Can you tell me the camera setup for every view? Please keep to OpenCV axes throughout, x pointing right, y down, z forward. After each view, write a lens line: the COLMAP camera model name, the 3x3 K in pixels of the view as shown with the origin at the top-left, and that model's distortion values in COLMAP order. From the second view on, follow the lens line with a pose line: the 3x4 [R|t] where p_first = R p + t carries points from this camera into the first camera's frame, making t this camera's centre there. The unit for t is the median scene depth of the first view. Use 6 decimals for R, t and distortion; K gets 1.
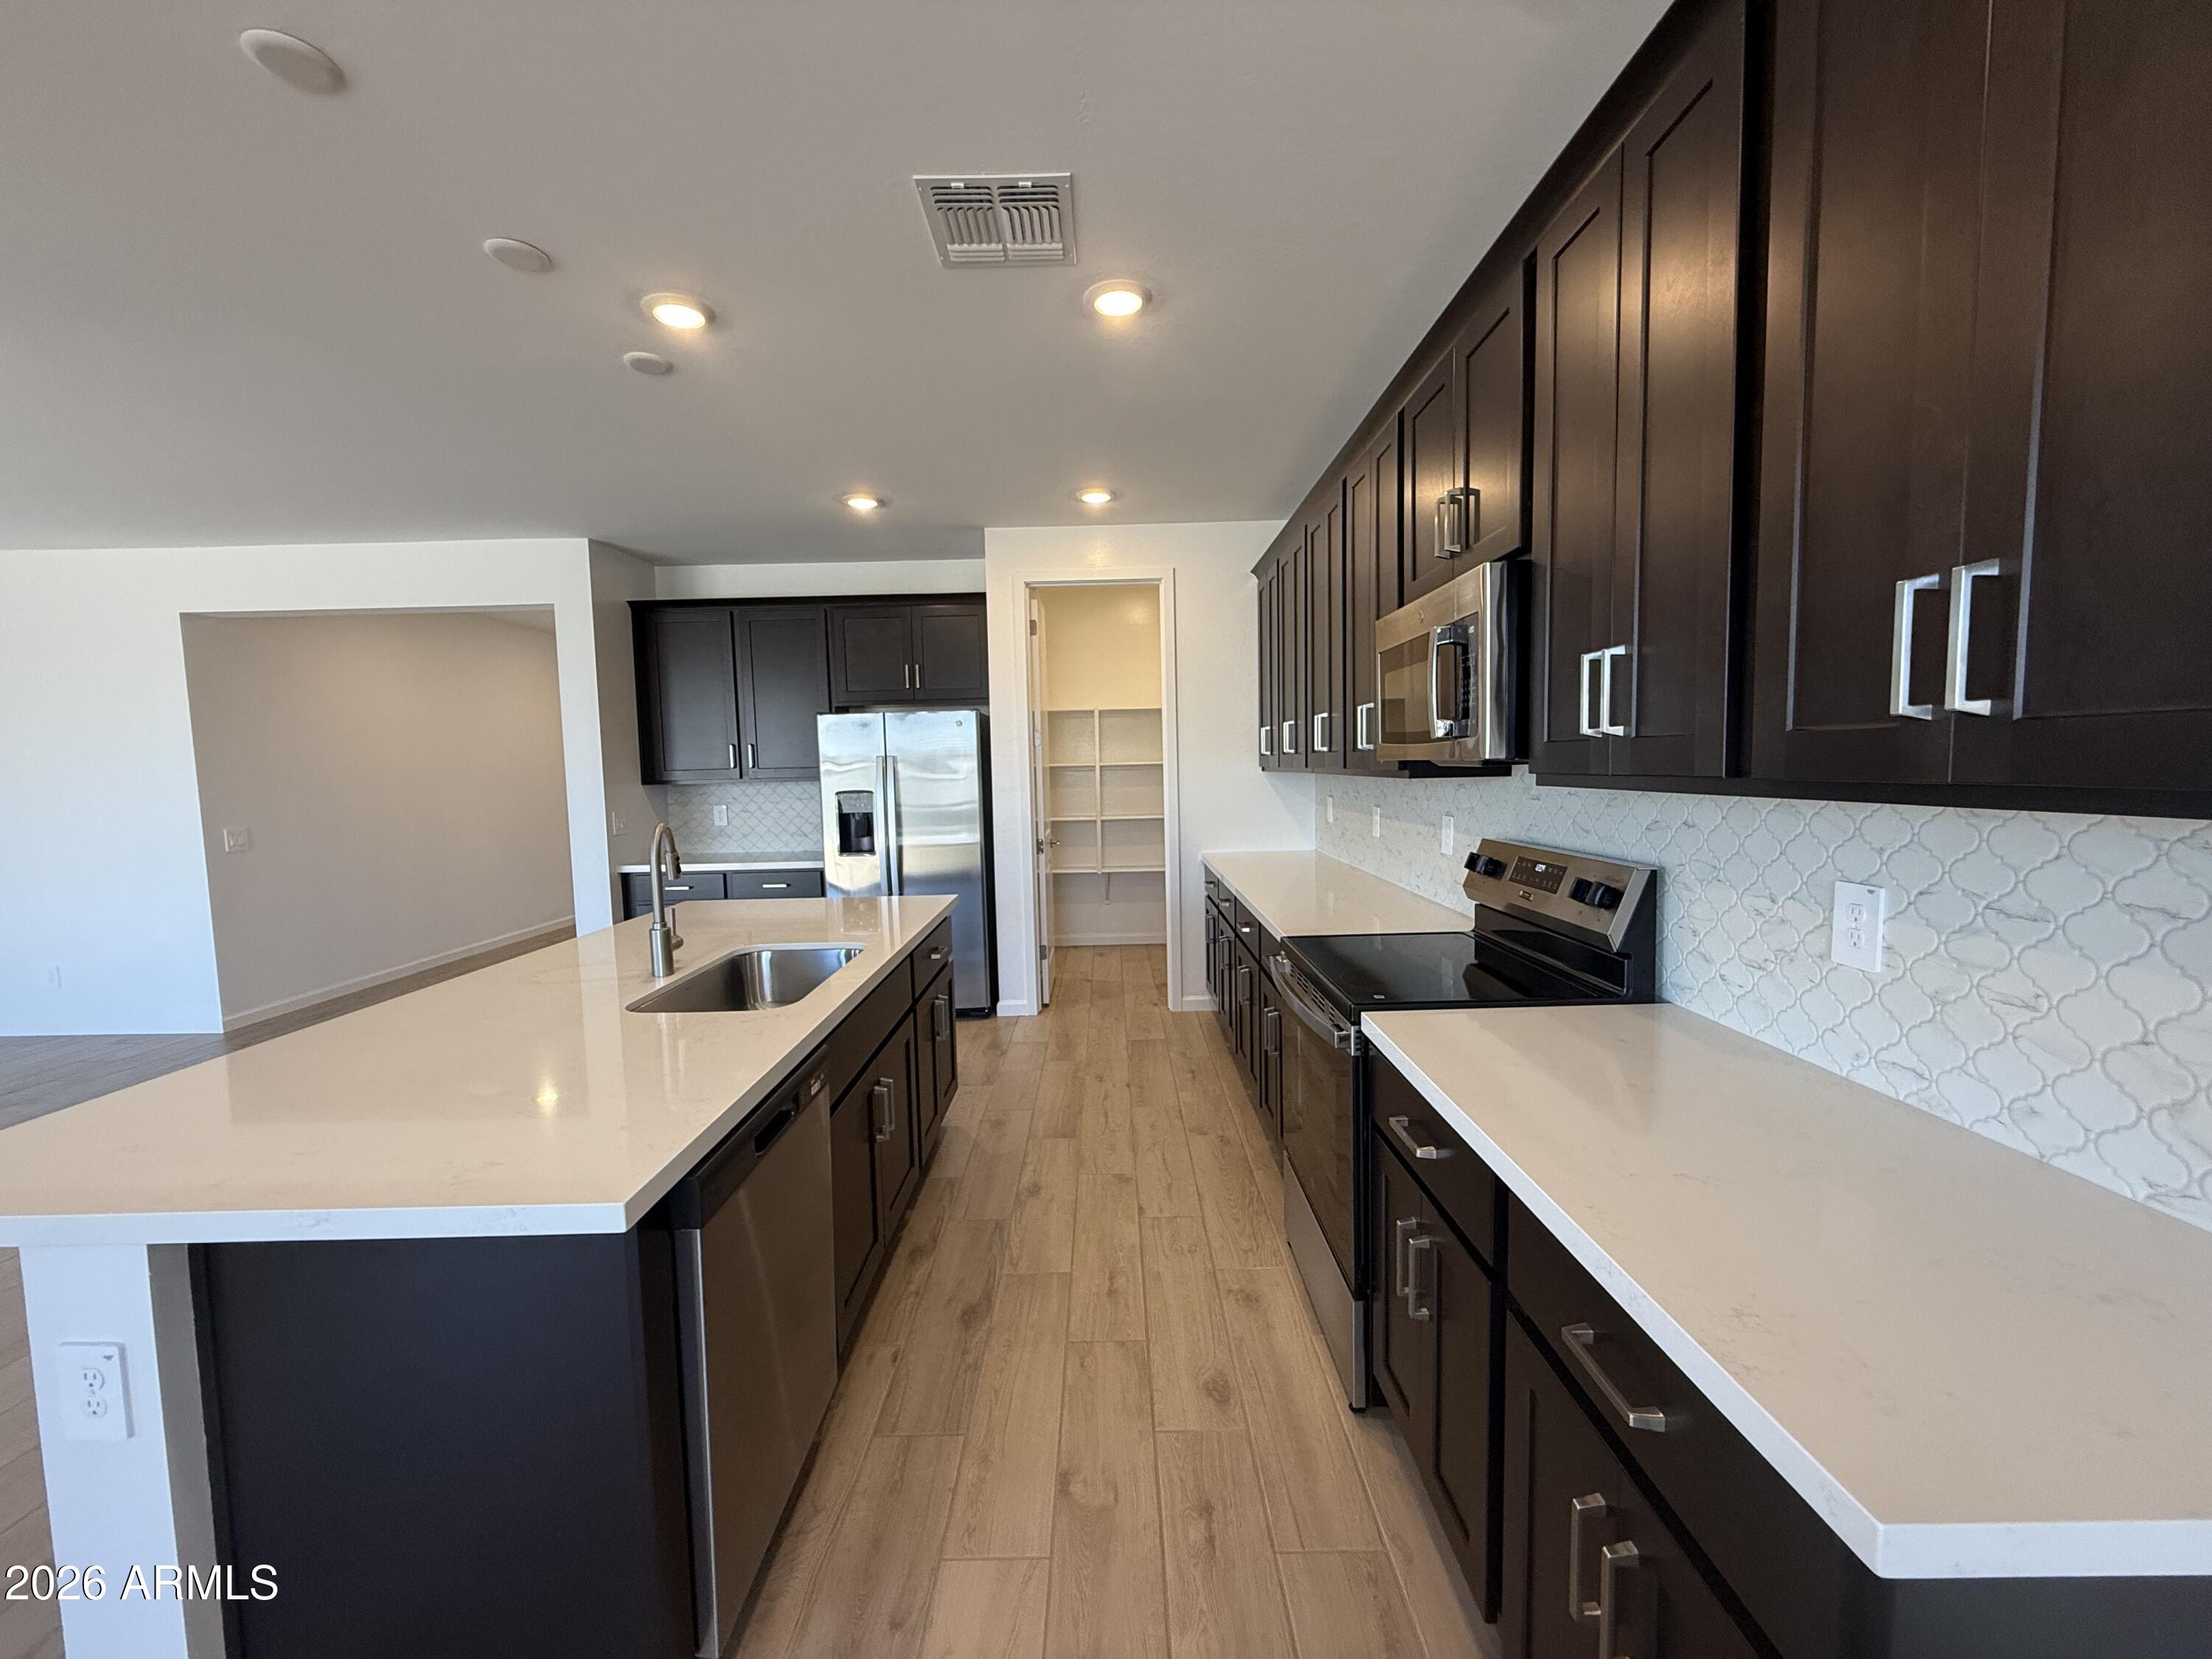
lens RADIAL K [[888.7, 0, 1105.9], [0, 888.7, 822.4], [0, 0, 1]] dist [0.002575, 0.000135]
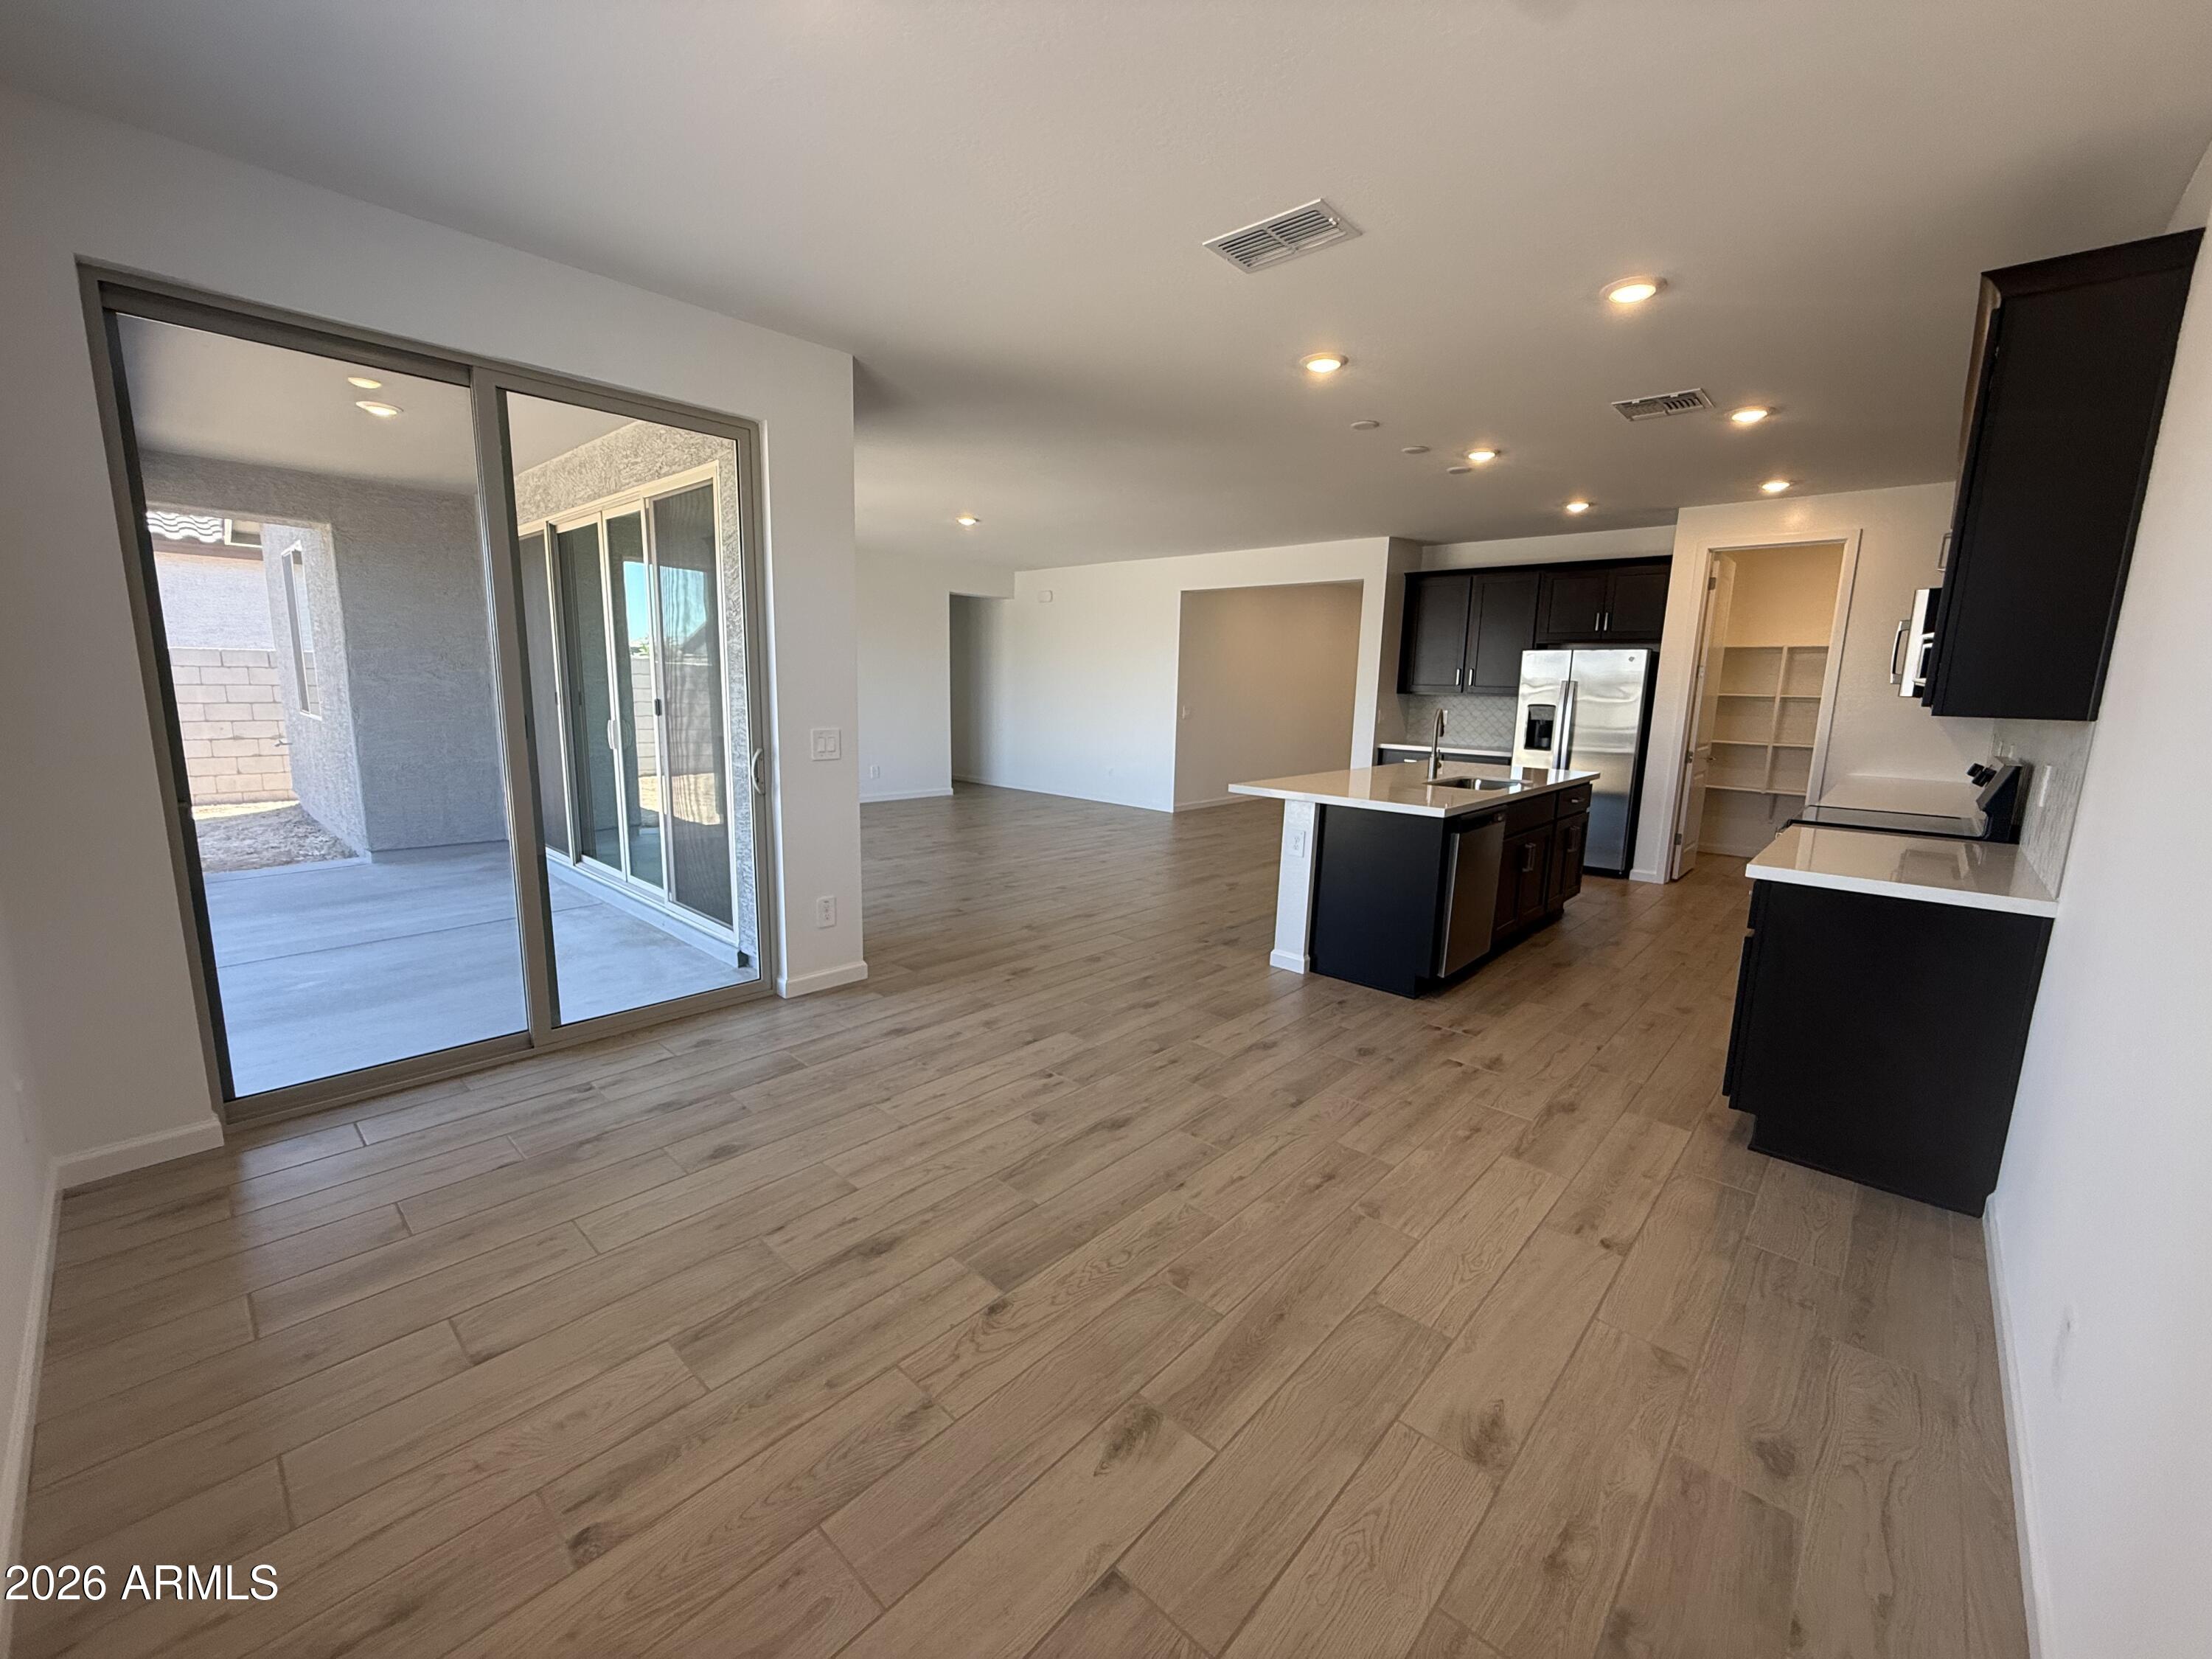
lens RADIAL K [[888.7, 0, 1100.4], [0, 888.7, 833.1], [0, 0, 1]] dist [0.002575, 0.000135]
pose [[0.735216, 0.154461, -0.660000, 0.169908], [-0.087121, 0.987148, 0.133975, 0.038296], [0.672211, -0.041001, 0.739223, -0.541265]]
